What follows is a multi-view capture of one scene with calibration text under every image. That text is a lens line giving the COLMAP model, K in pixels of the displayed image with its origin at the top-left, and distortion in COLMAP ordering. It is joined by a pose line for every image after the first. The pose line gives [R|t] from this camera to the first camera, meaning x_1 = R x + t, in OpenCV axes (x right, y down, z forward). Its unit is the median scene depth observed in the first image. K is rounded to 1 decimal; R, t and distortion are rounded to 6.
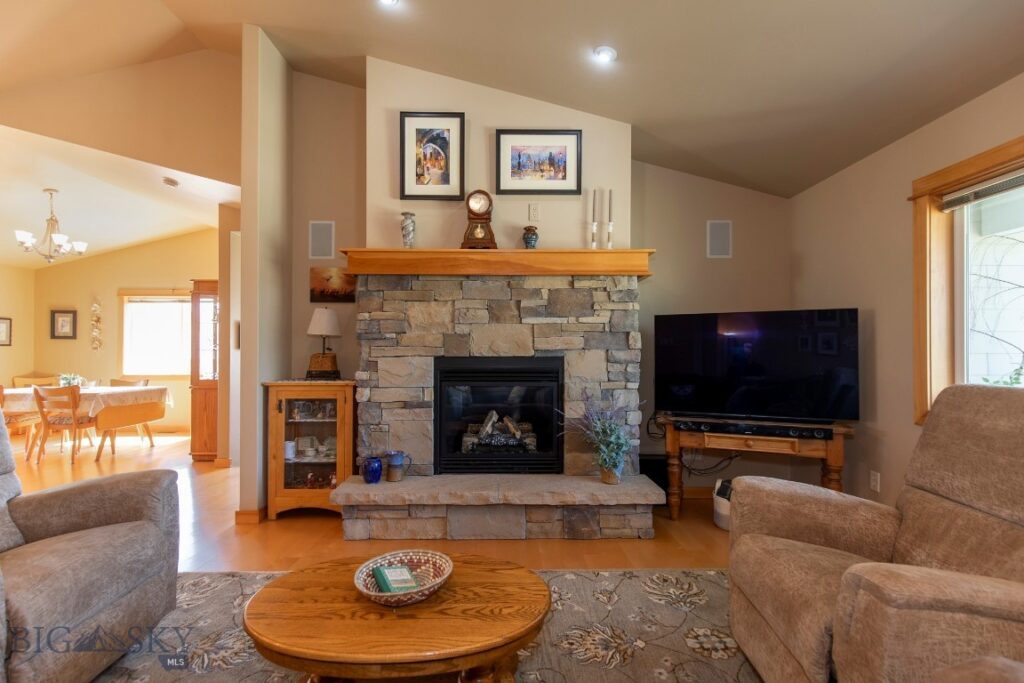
lens RADIAL K [[465.2, 0, 513.2], [0, 465.2, 347.0], [0, 0, 1]] dist [0.001790, 0.000616]
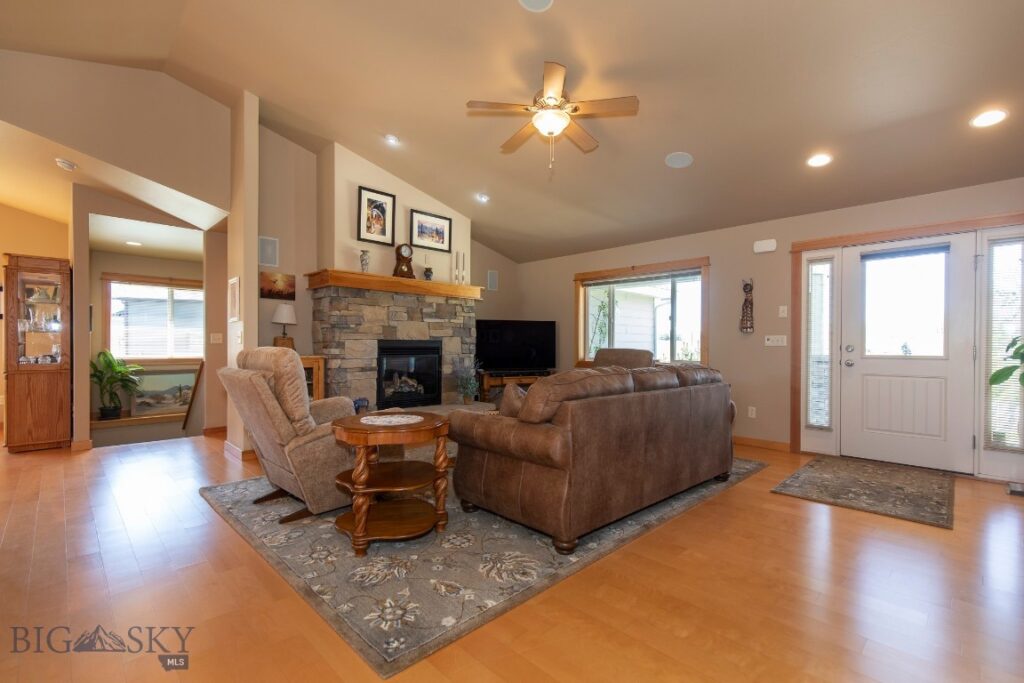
lens RADIAL K [[465.2, 0, 513.5], [0, 465.2, 346.4], [0, 0, 1]] dist [0.001790, 0.000616]
pose [[0.724153, 0.000955, 0.689639, -0.955763], [-0.015732, 0.999762, 0.015135, 0.011756], [-0.689460, -0.021810, 0.723995, -0.526664]]
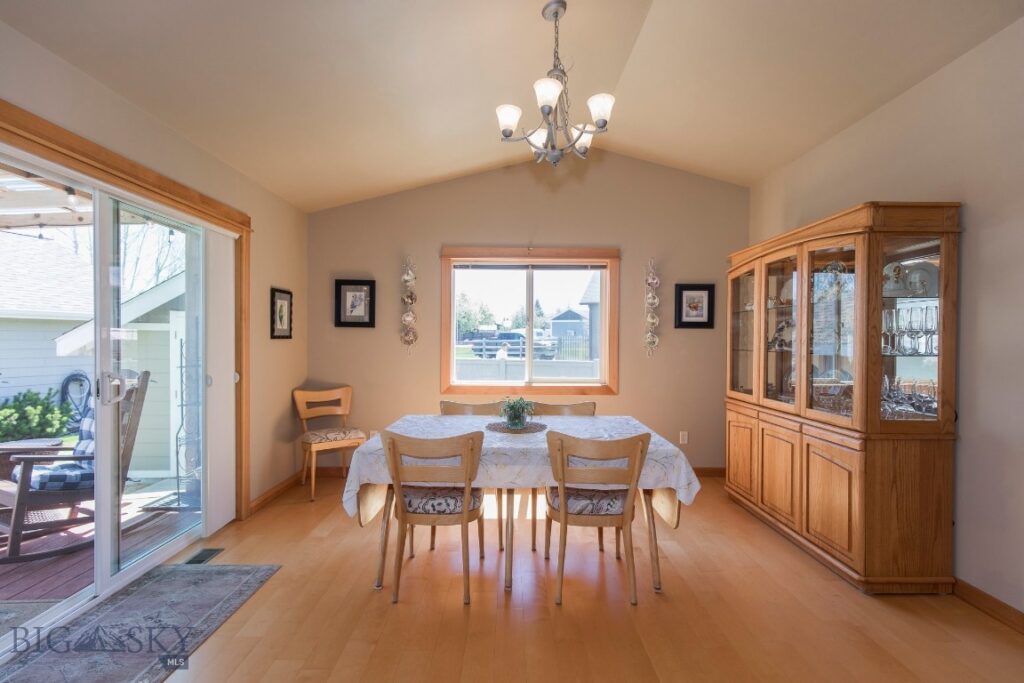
lens RADIAL K [[465.2, 0, 511.8], [0, 465.2, 341.0], [0, 0, 1]] dist [0.001790, 0.000616]
pose [[0.999826, 0.005618, -0.017791, -1.635804], [-0.005351, 0.999873, 0.014995, -0.019000], [0.017873, -0.014897, 0.999729, 0.846385]]
